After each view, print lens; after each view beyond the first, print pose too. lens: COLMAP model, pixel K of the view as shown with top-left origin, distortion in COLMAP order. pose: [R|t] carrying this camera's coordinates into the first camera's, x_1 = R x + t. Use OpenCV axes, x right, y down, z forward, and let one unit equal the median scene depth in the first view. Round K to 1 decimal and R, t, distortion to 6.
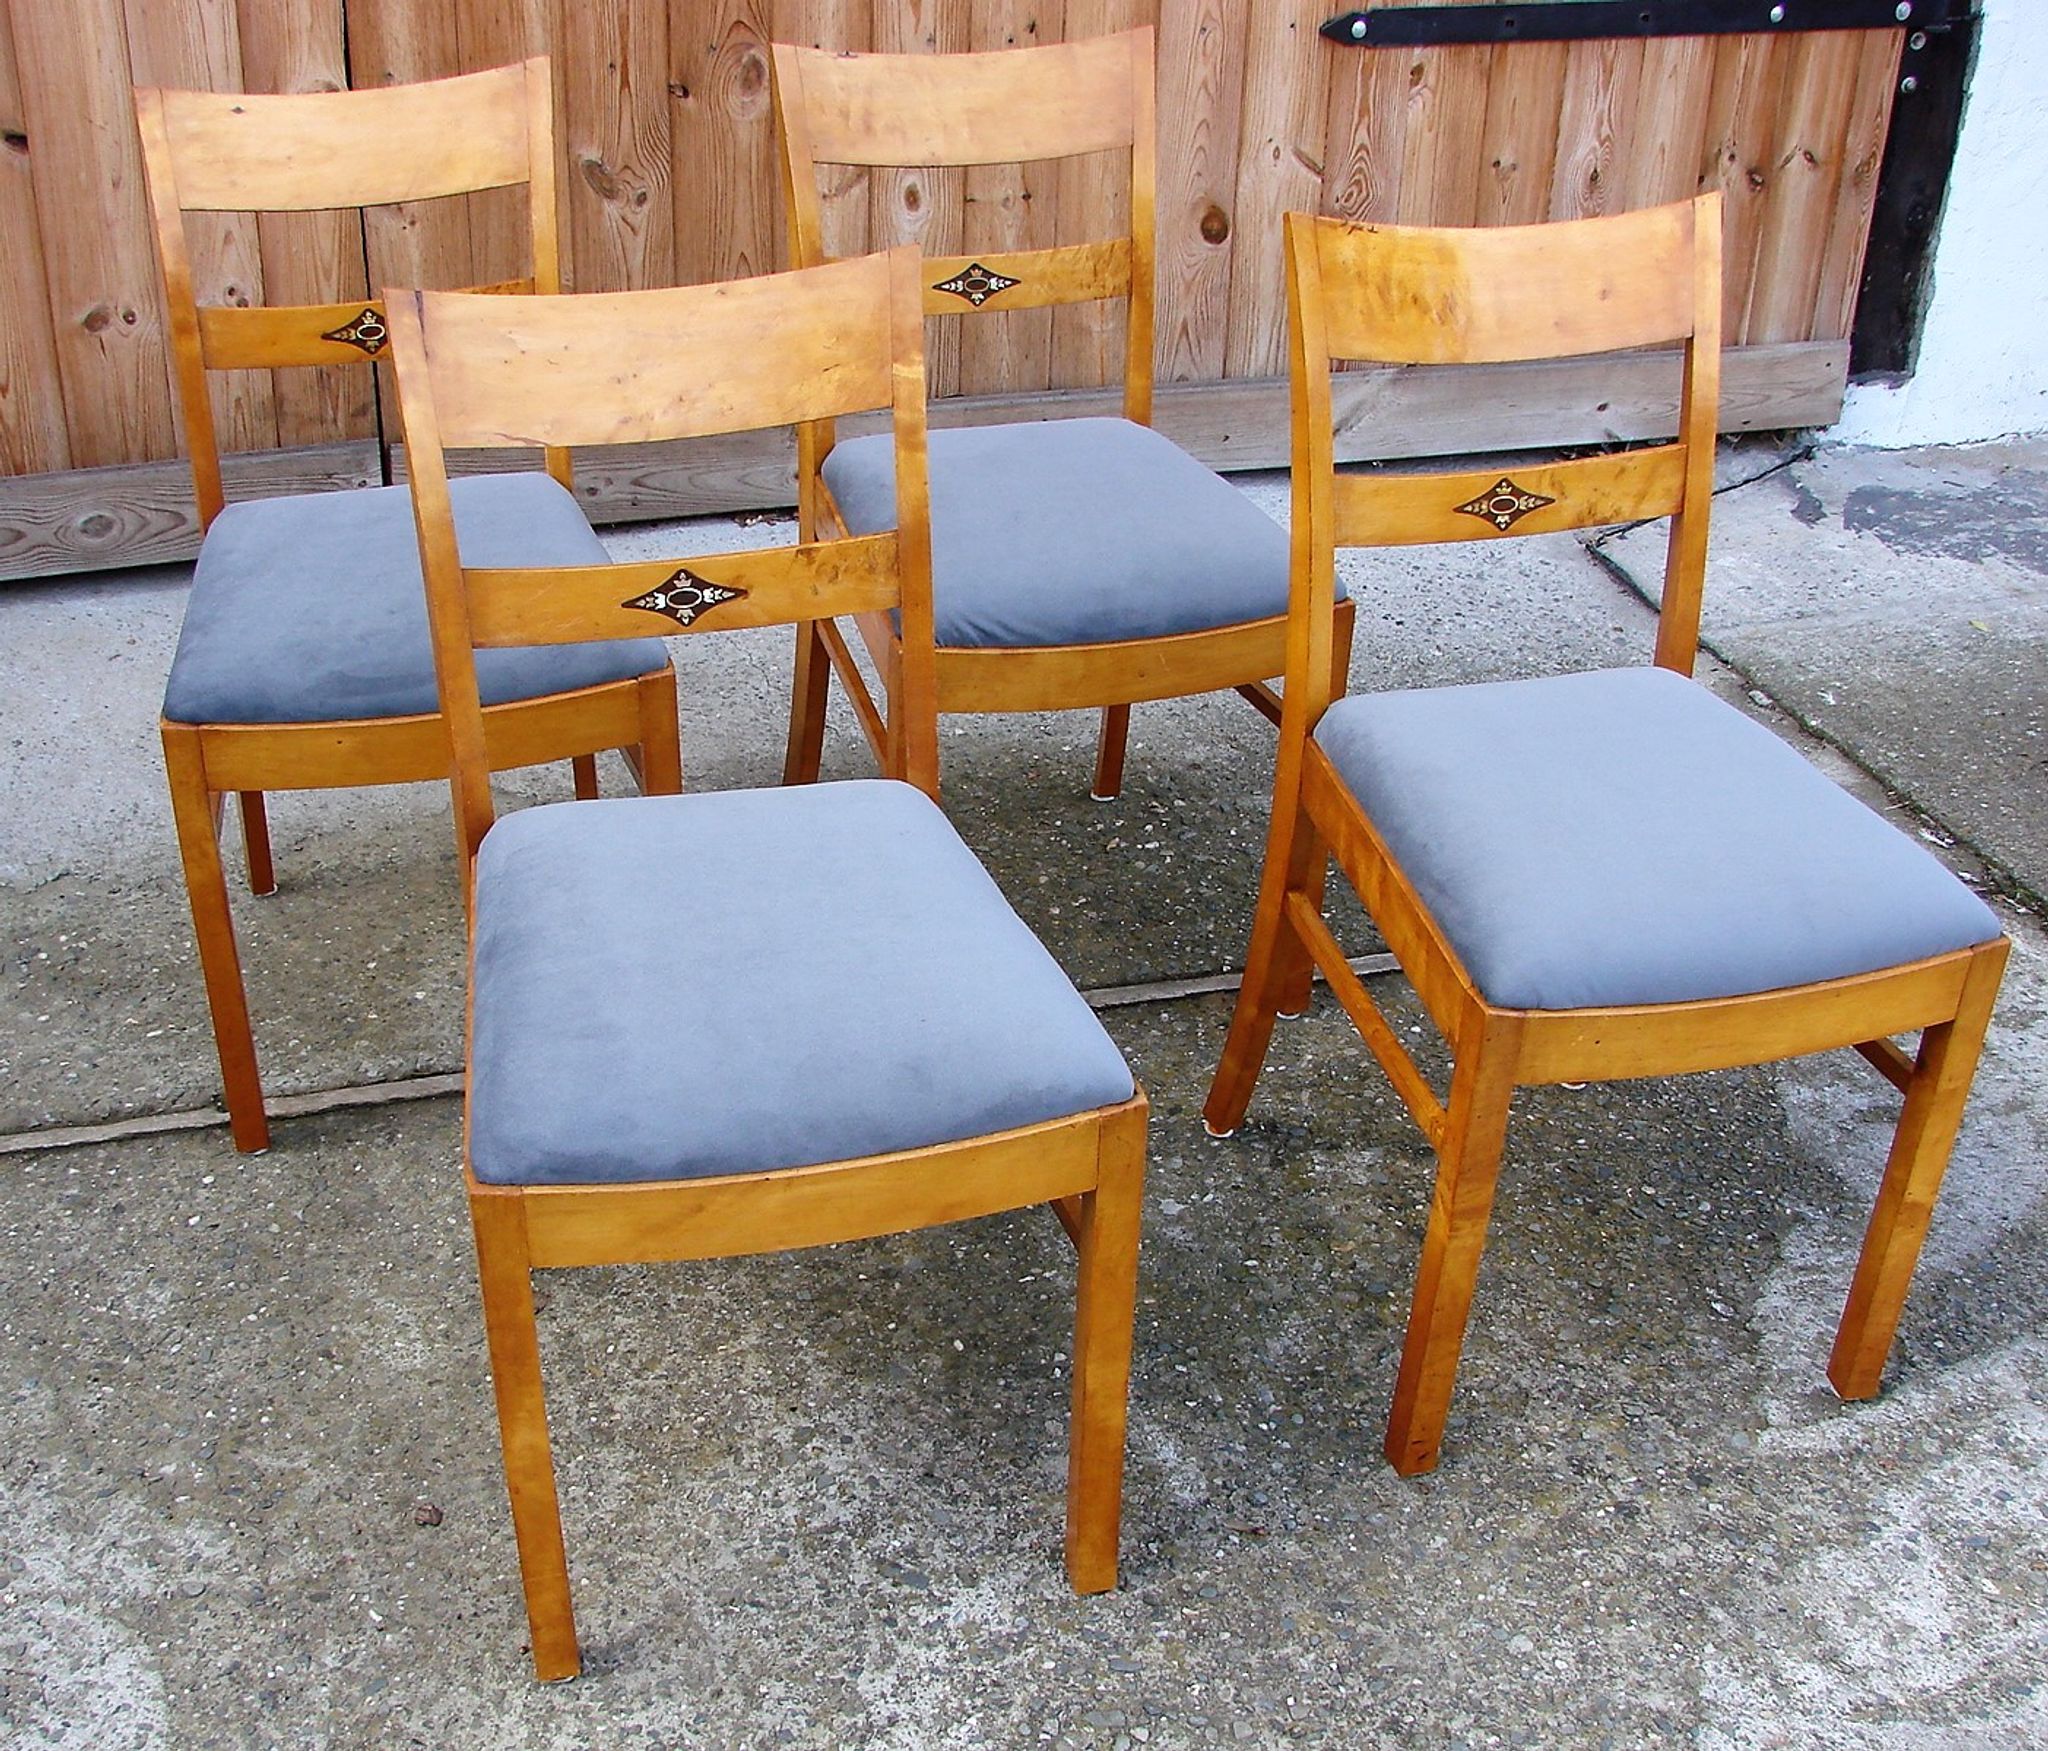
lens RADIAL K [[2544.6, 0, 901.6], [0, 2544.6, 885.6], [0, 0, 1]] dist [-0.214706, 0.258348]
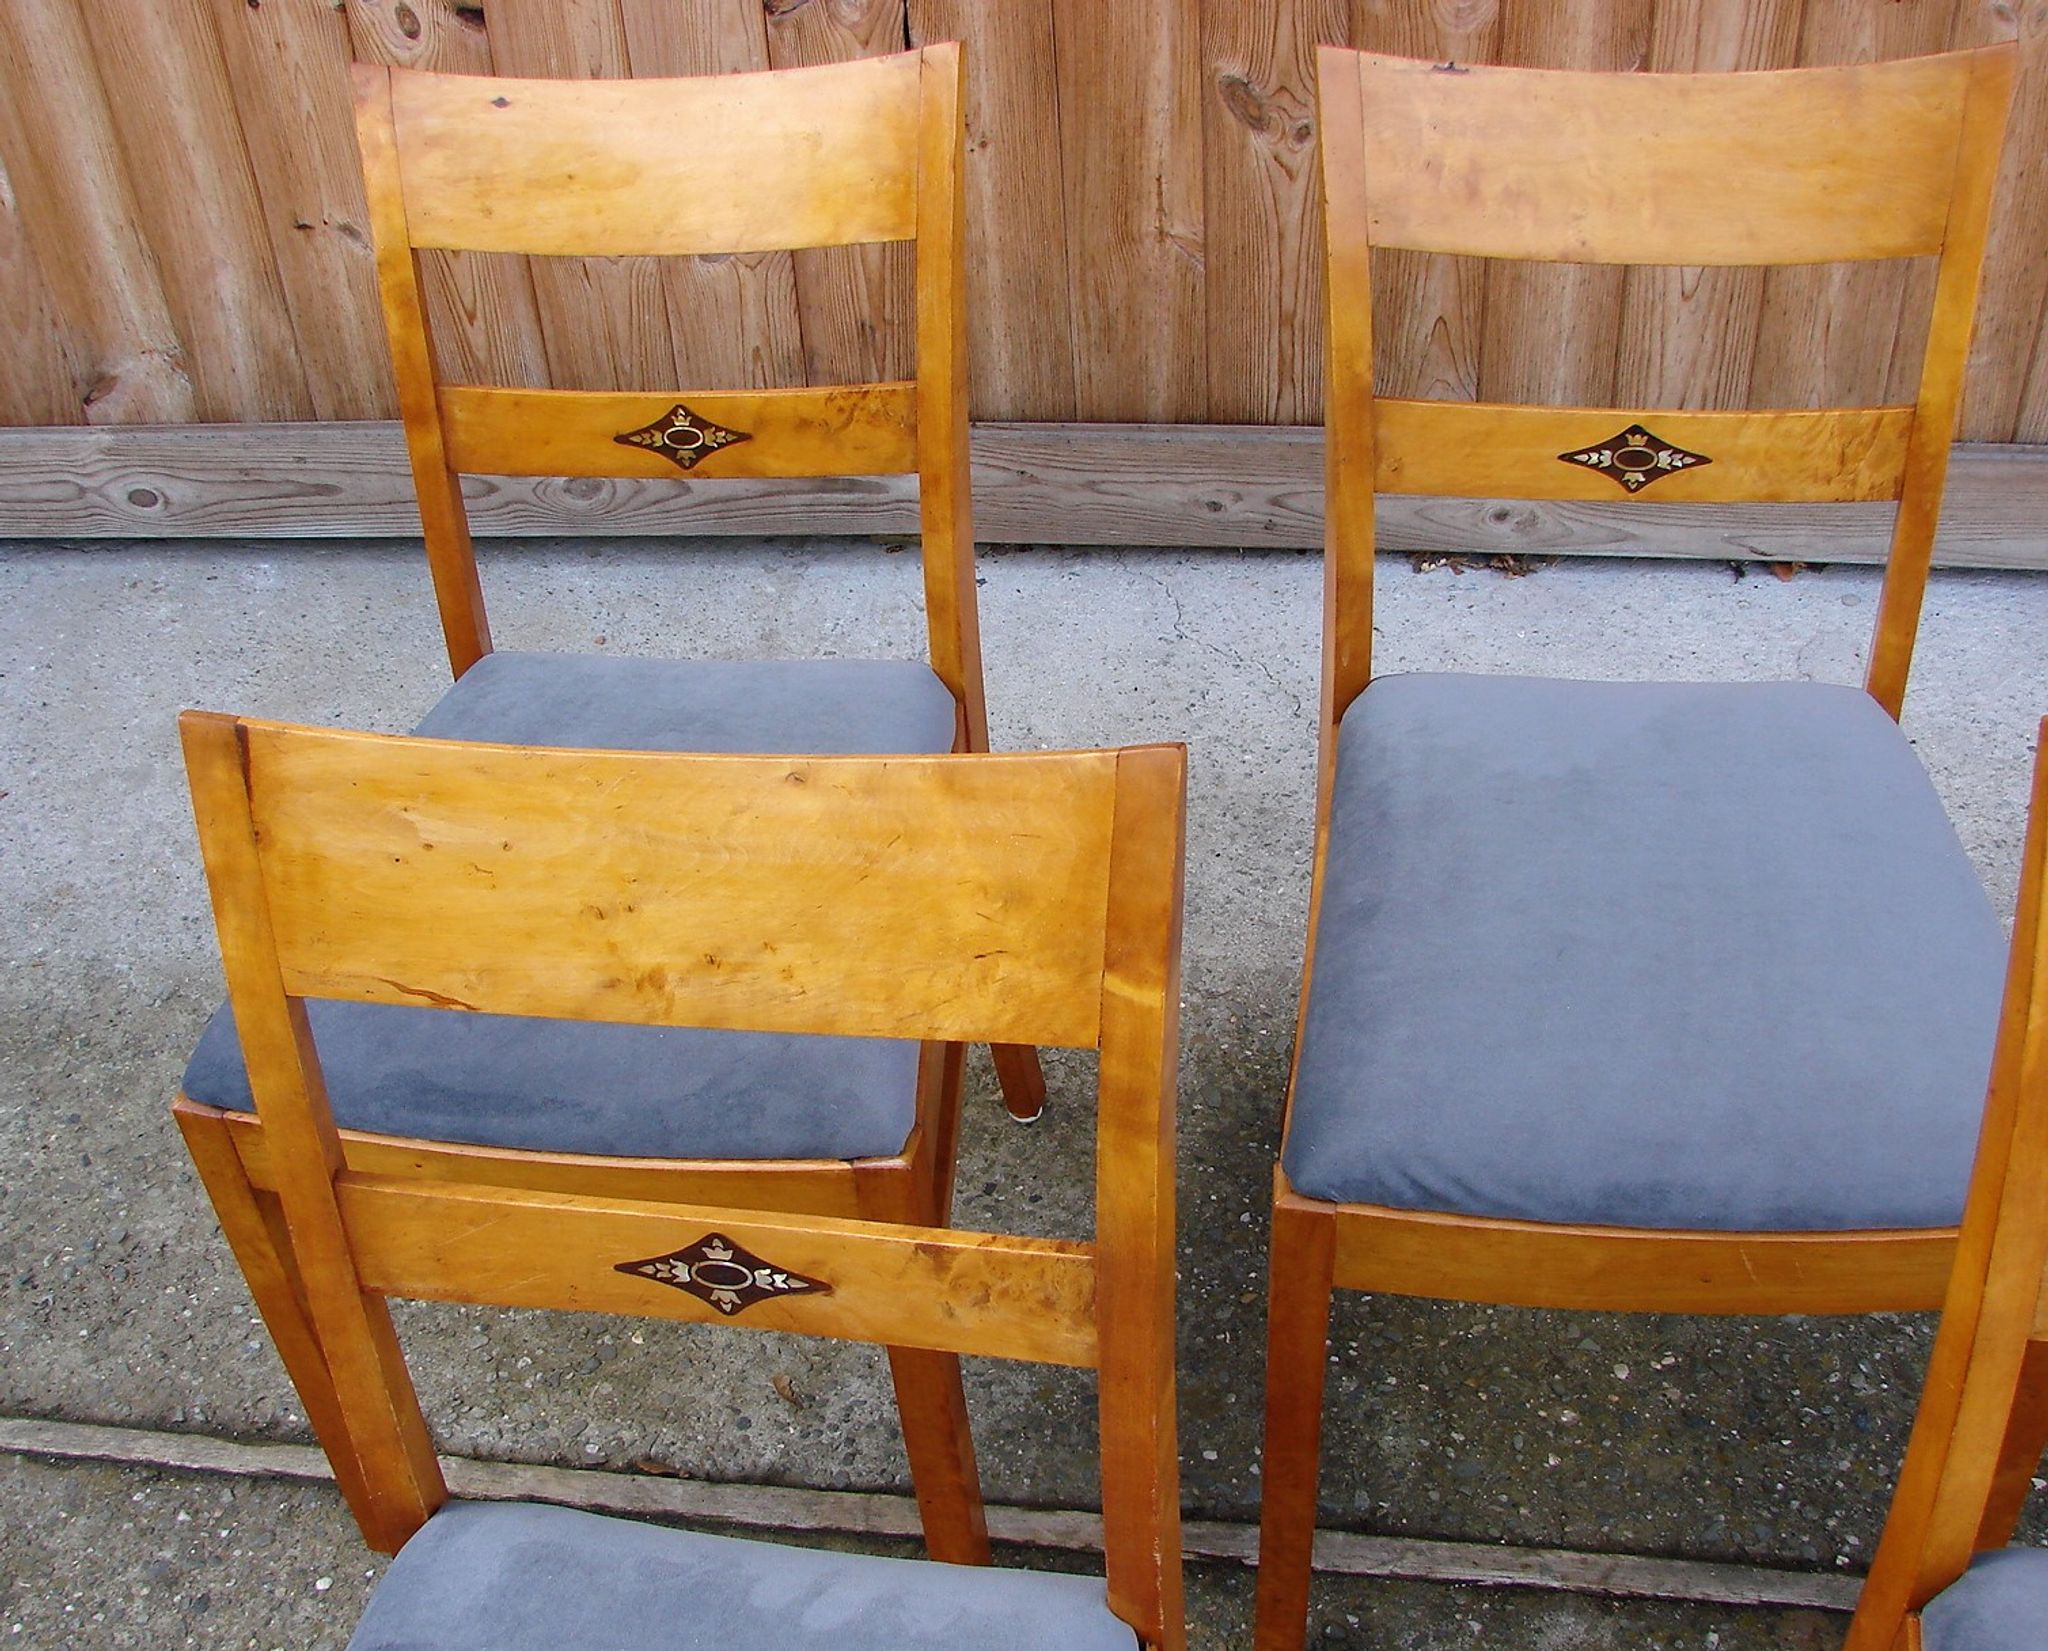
lens RADIAL K [[2375.1, 0, 976.3], [0, 2375.1, 856.5], [0, 0, 1]] dist [-0.220545, 0.269884]
pose [[0.920281, 0.187362, -0.343479, 0.113951], [-0.129924, 0.974411, 0.183420, -0.275617], [0.369055, -0.124172, 0.921075, 0.500573]]
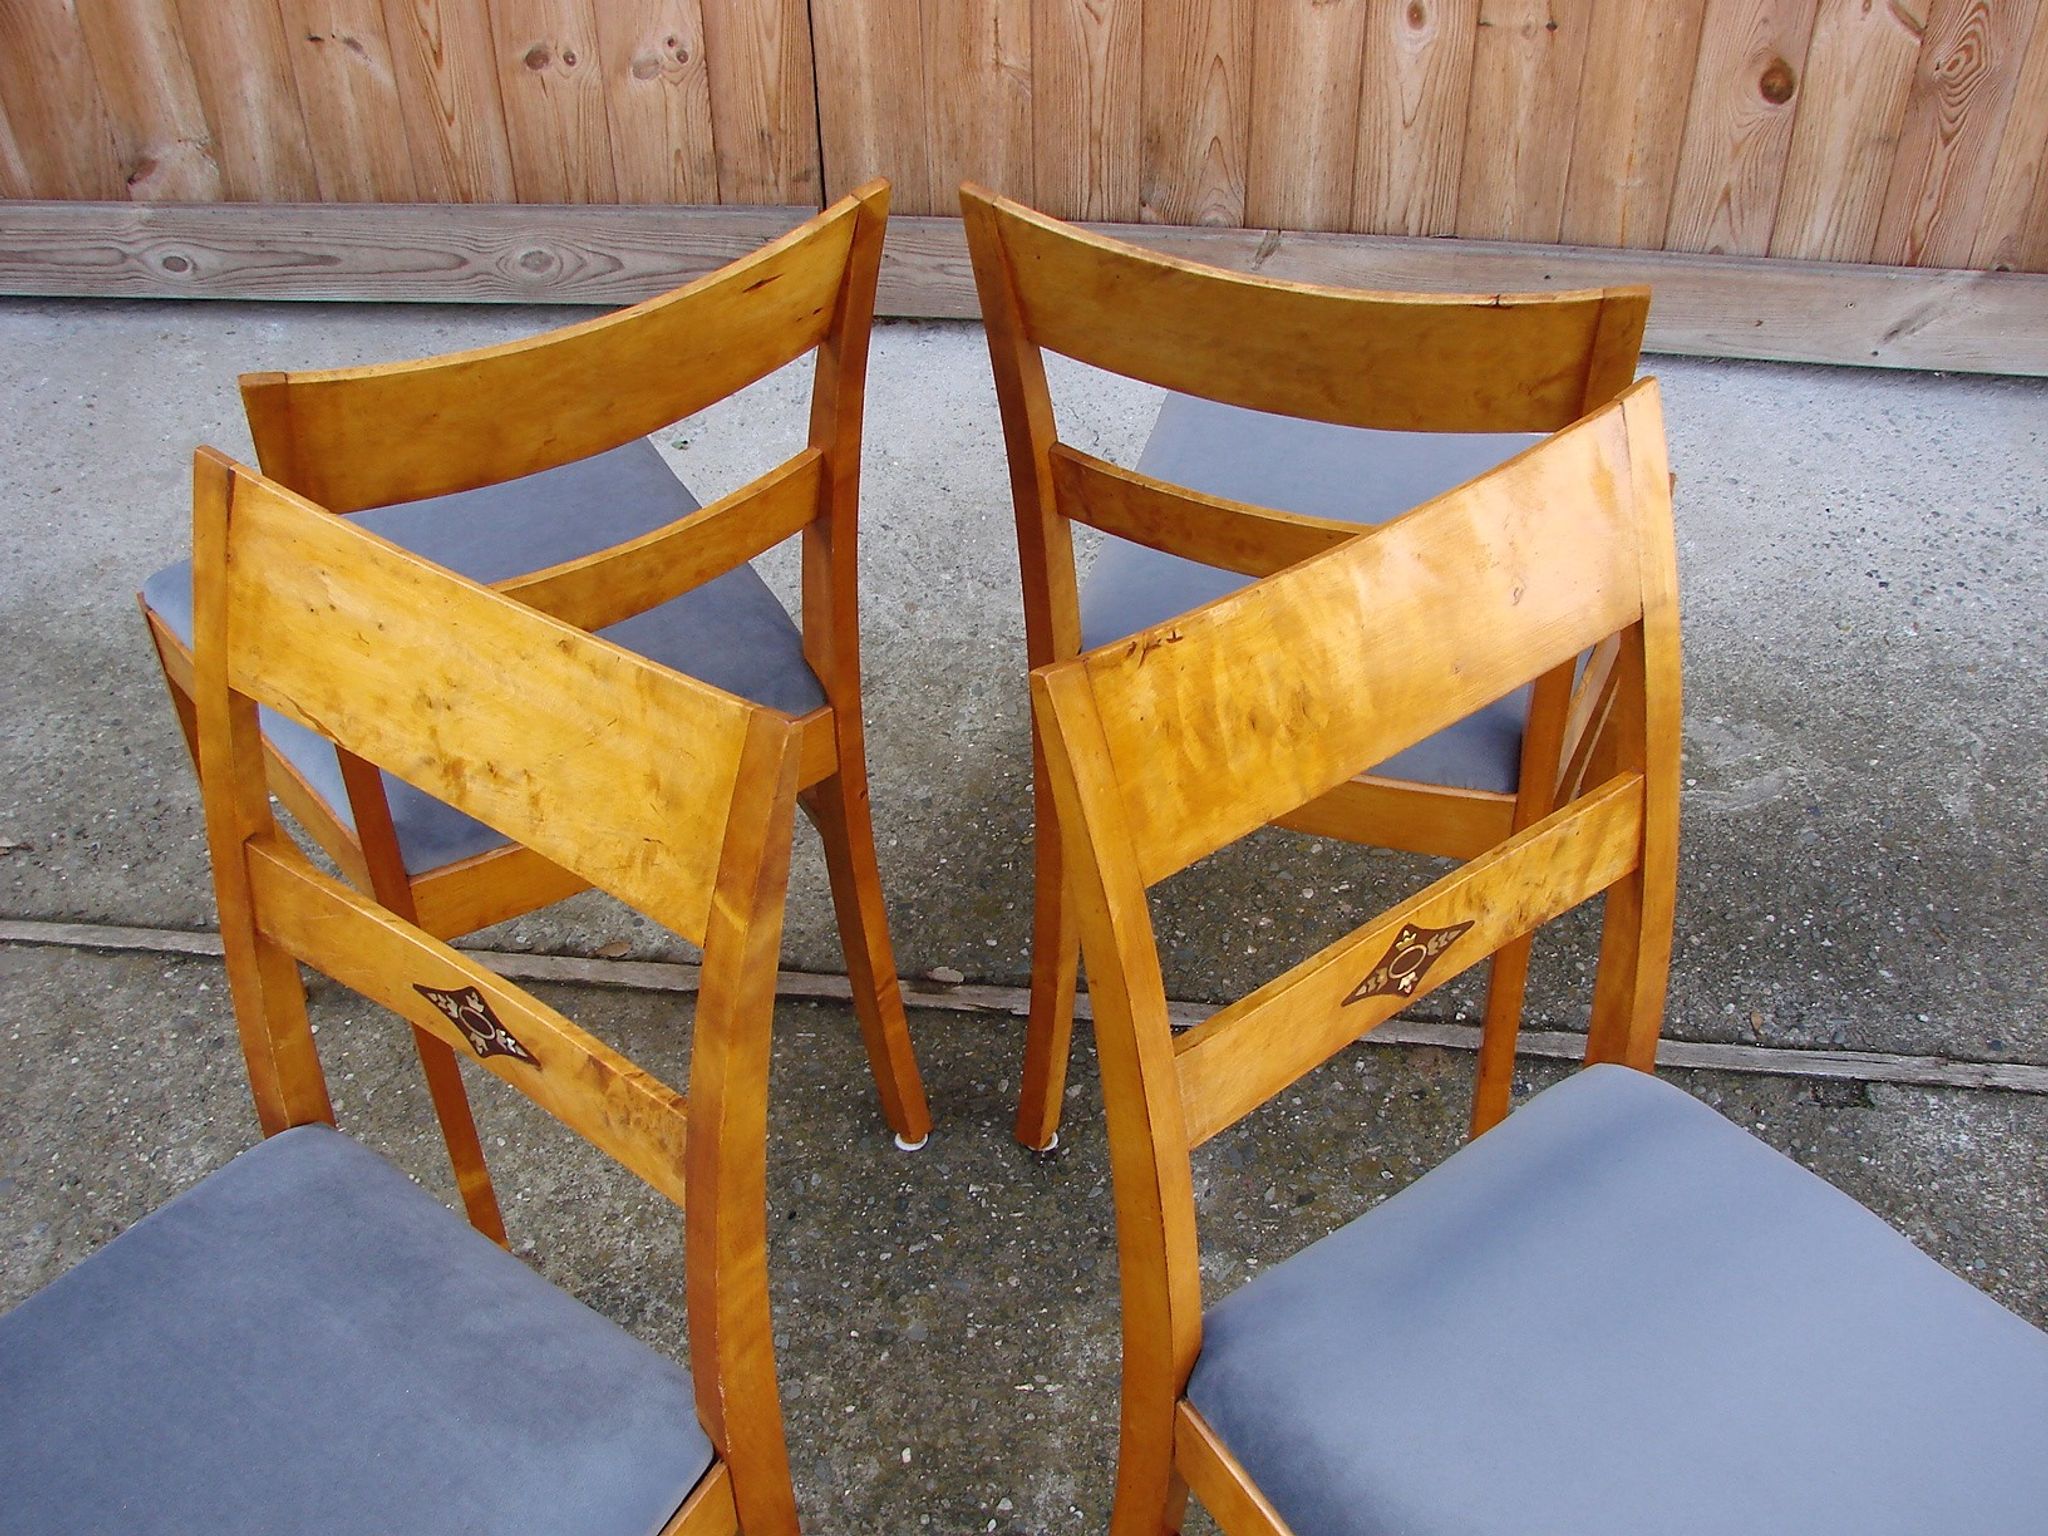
lens RADIAL K [[2192.2, 0, 1043.4], [0, 2192.2, 804.4], [0, 0, 1]] dist [-0.217442, 0.265871]
pose [[0.936870, 0.210617, -0.279134, 0.232154], [-0.162024, 0.968861, 0.187232, -0.191119], [0.309876, -0.130185, 0.941822, 0.332088]]
